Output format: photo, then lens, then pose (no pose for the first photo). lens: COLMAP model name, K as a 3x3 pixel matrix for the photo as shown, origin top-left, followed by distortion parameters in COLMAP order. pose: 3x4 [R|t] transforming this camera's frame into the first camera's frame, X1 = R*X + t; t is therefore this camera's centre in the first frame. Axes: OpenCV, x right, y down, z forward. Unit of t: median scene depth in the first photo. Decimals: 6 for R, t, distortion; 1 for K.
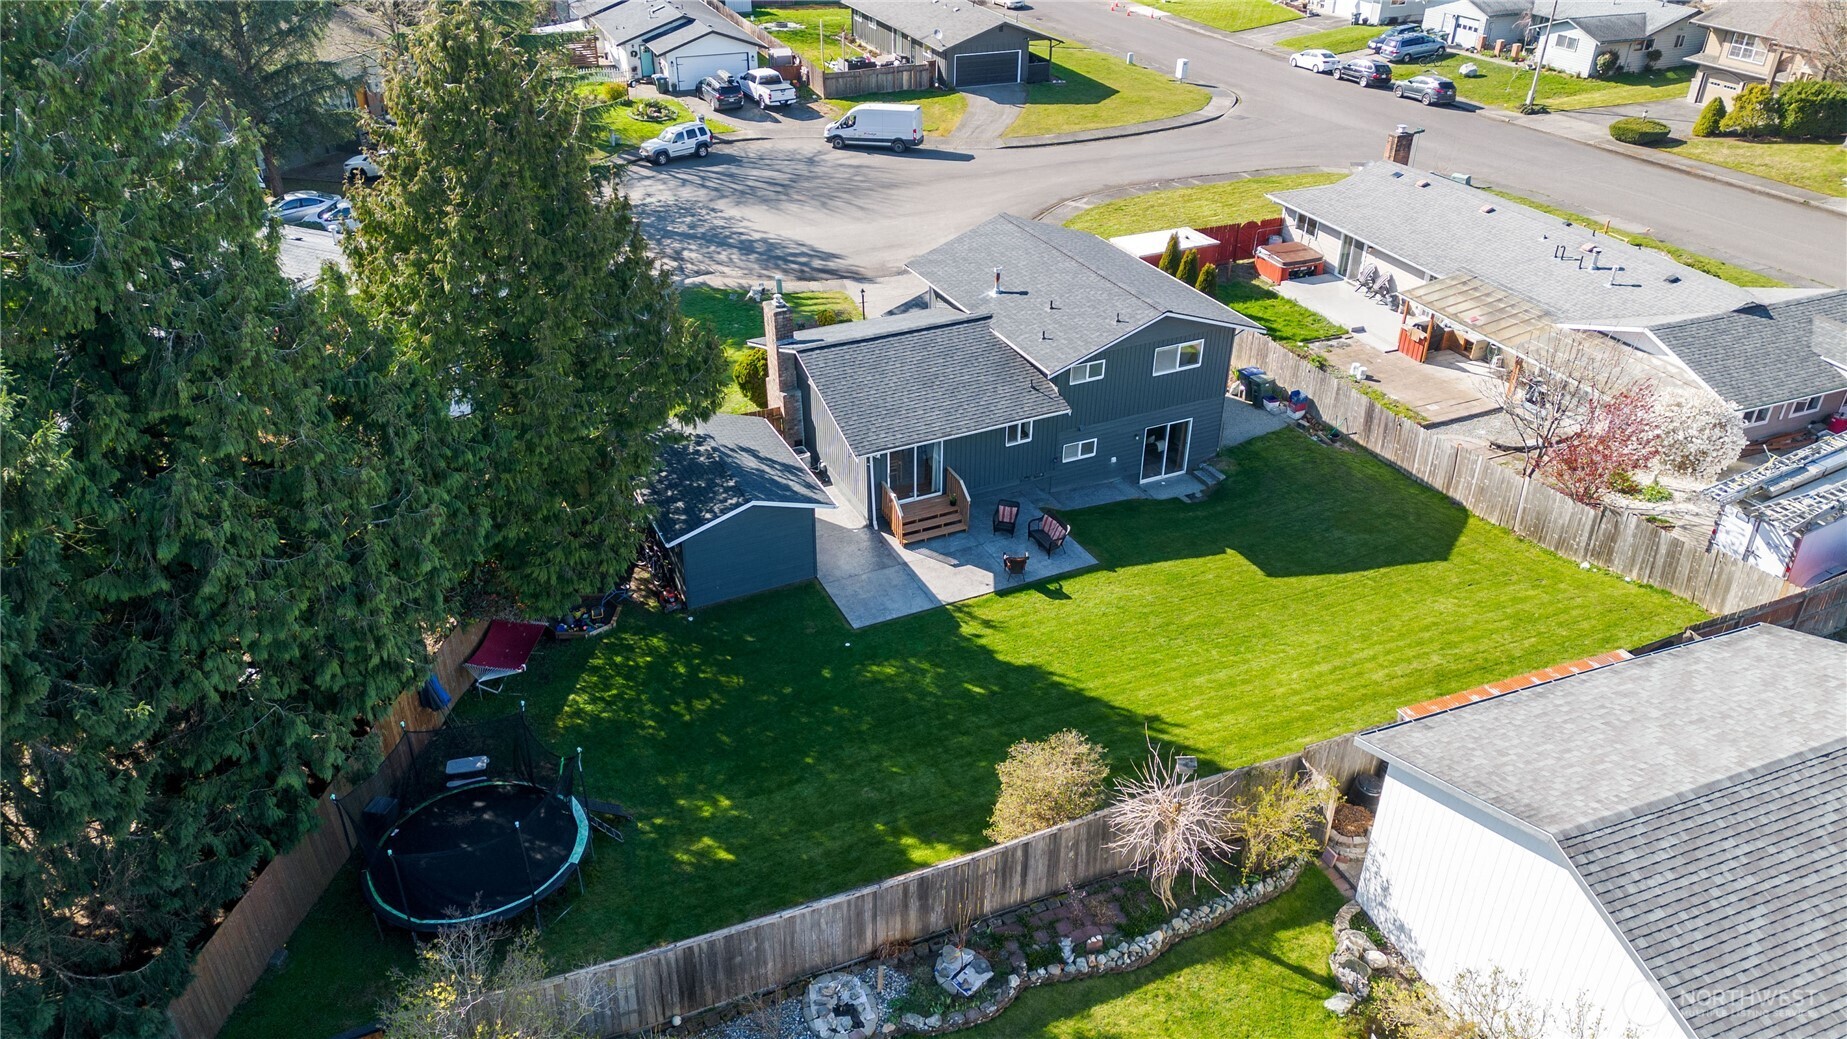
lens RADIAL K [[1307.2, 0, 933.5], [0, 1307.2, 518.7], [0, 0, 1]] dist [0.082133, -0.073805]
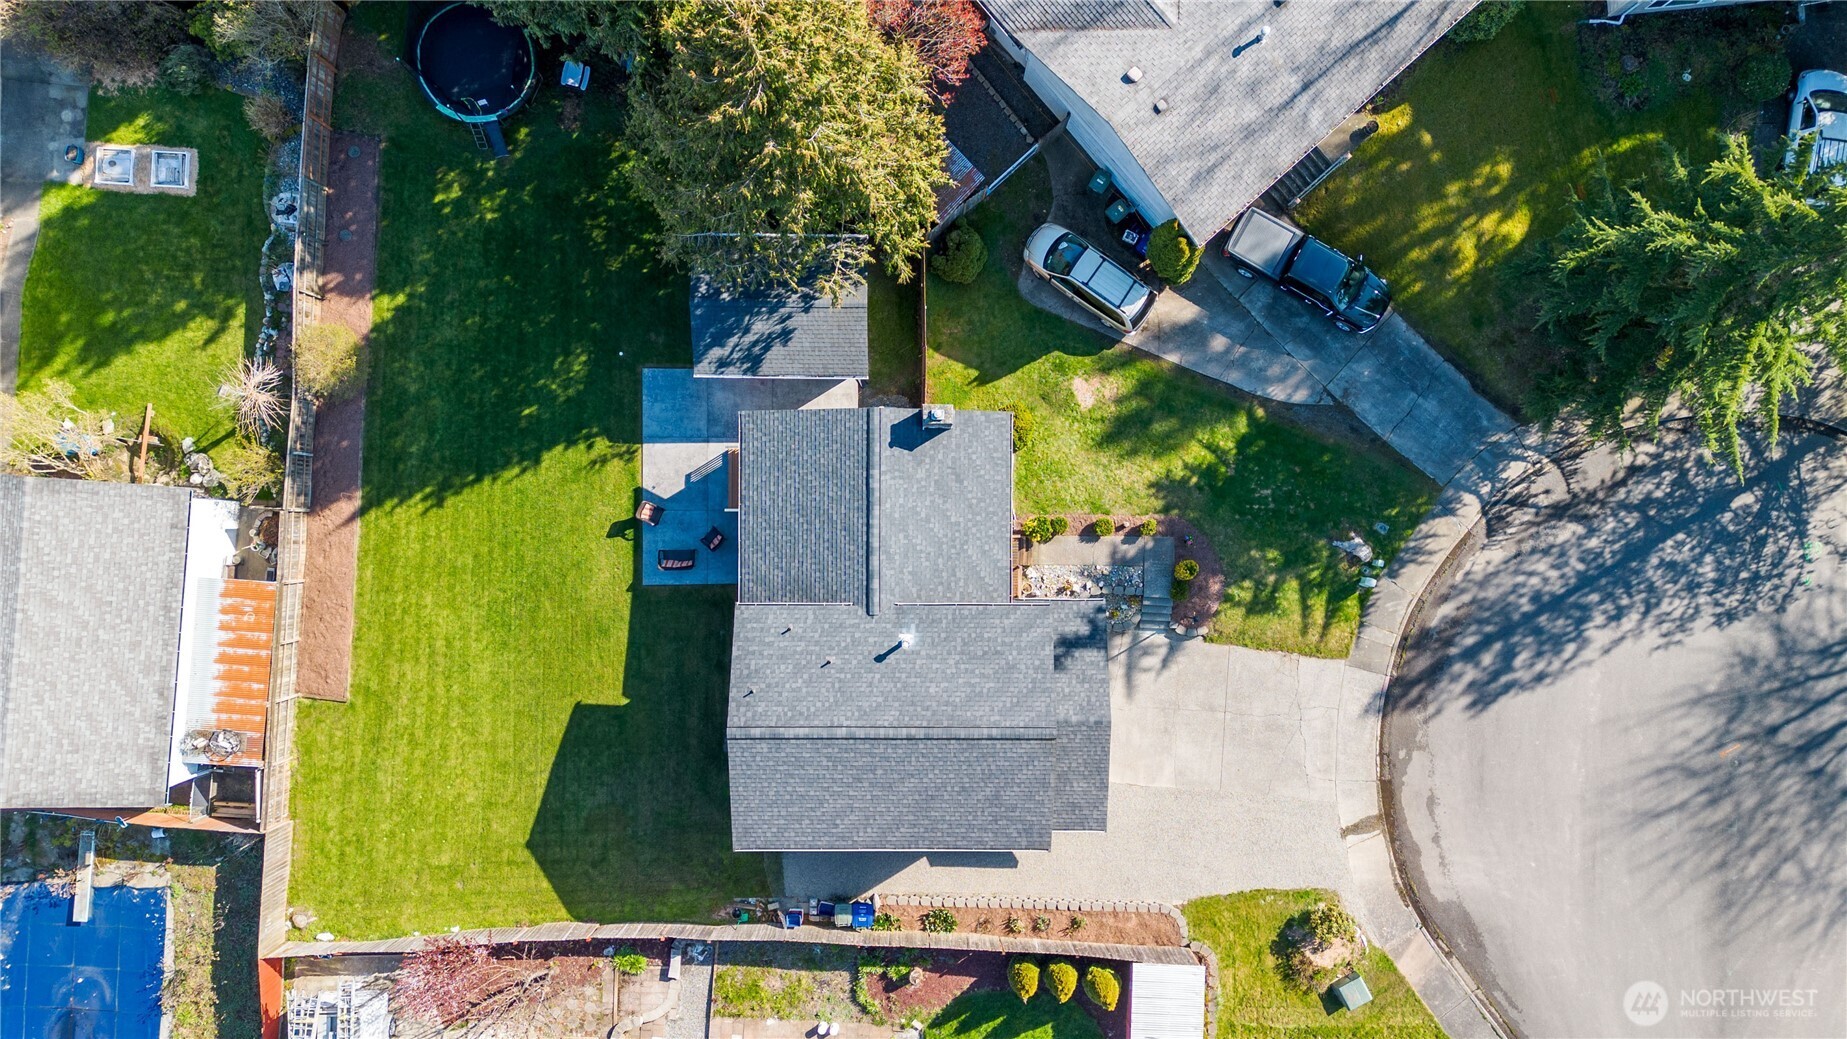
lens RADIAL K [[1307.2, 0, 933.5], [0, 1307.2, 518.7], [0, 0, 1]] dist [0.082133, -0.073805]
pose [[-0.445190, 0.895407, -0.007279, -0.040877], [-0.455935, -0.219677, 0.862477, -1.112683], [0.770668, 0.387284, 0.506045, 0.547300]]
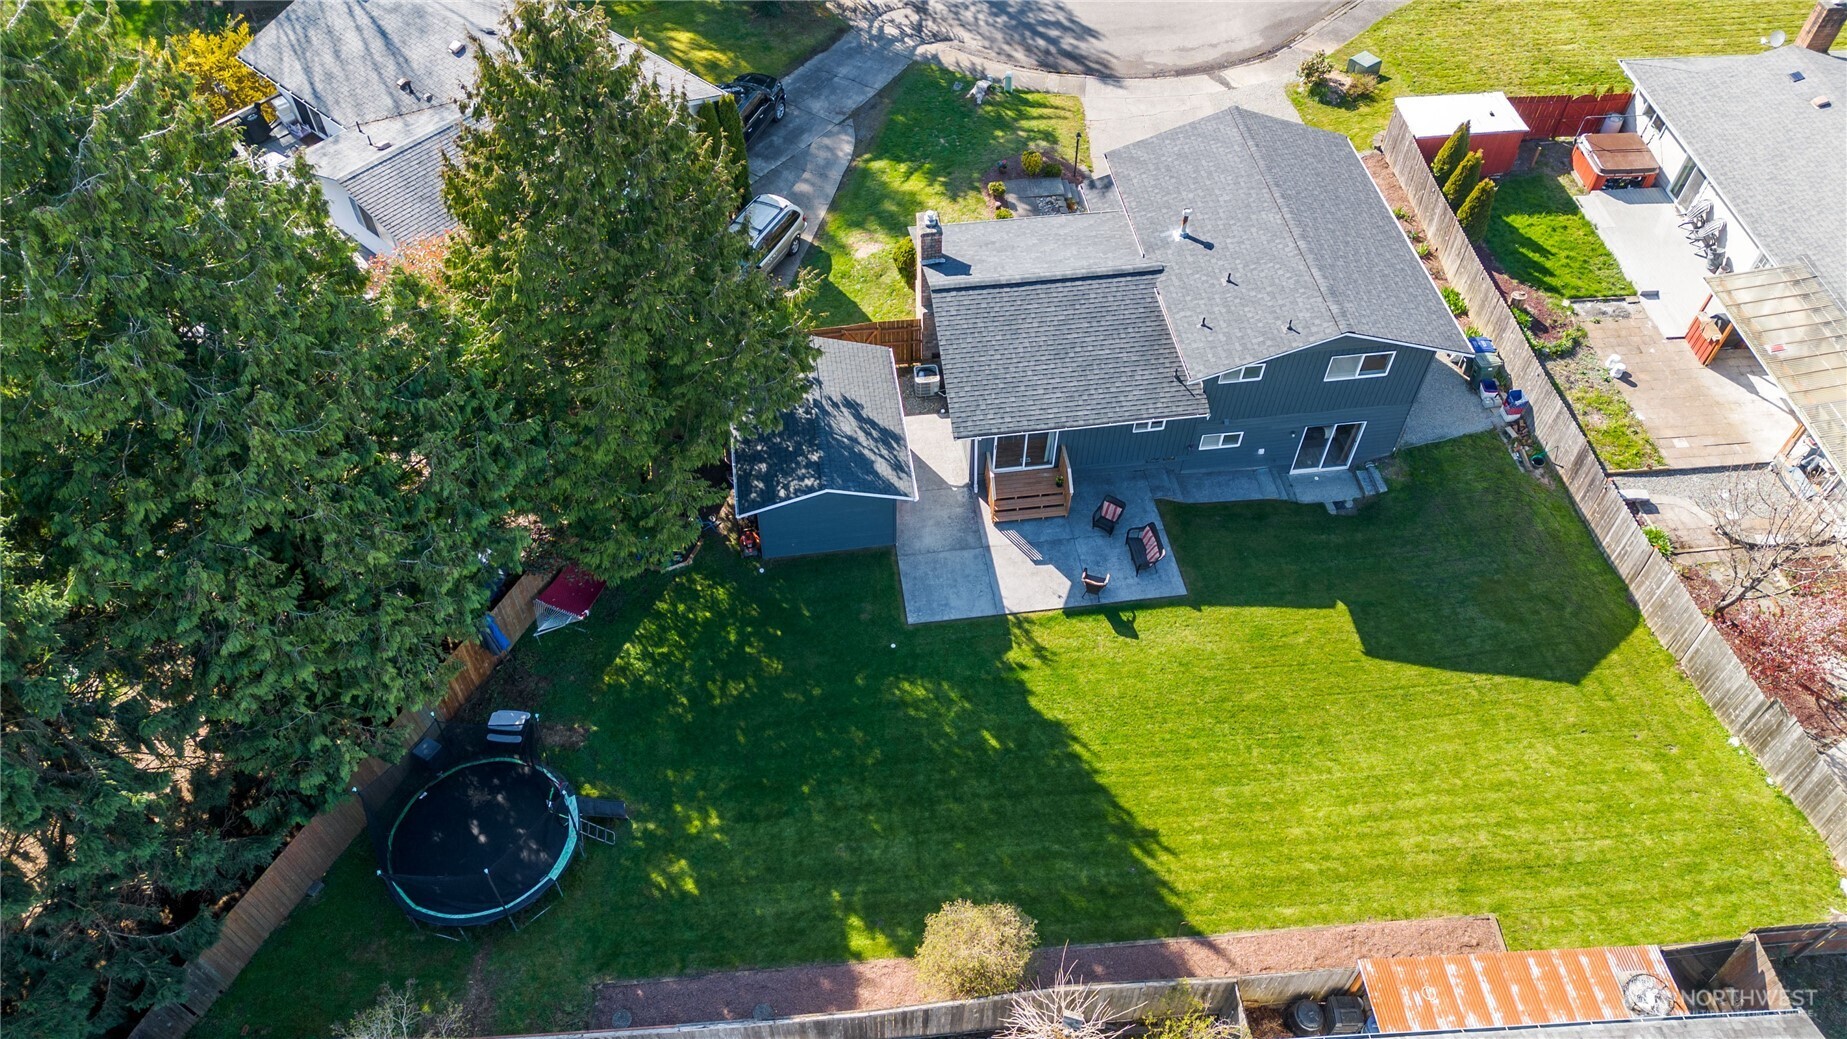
lens RADIAL K [[1307.2, 0, 933.5], [0, 1307.2, 518.7], [0, 0, 1]] dist [0.082133, -0.073805]
pose [[0.951538, 0.241857, -0.189950, 0.115818], [-0.165598, 0.923423, 0.346219, -0.306562], [0.259139, -0.297986, 0.918723, 0.095244]]
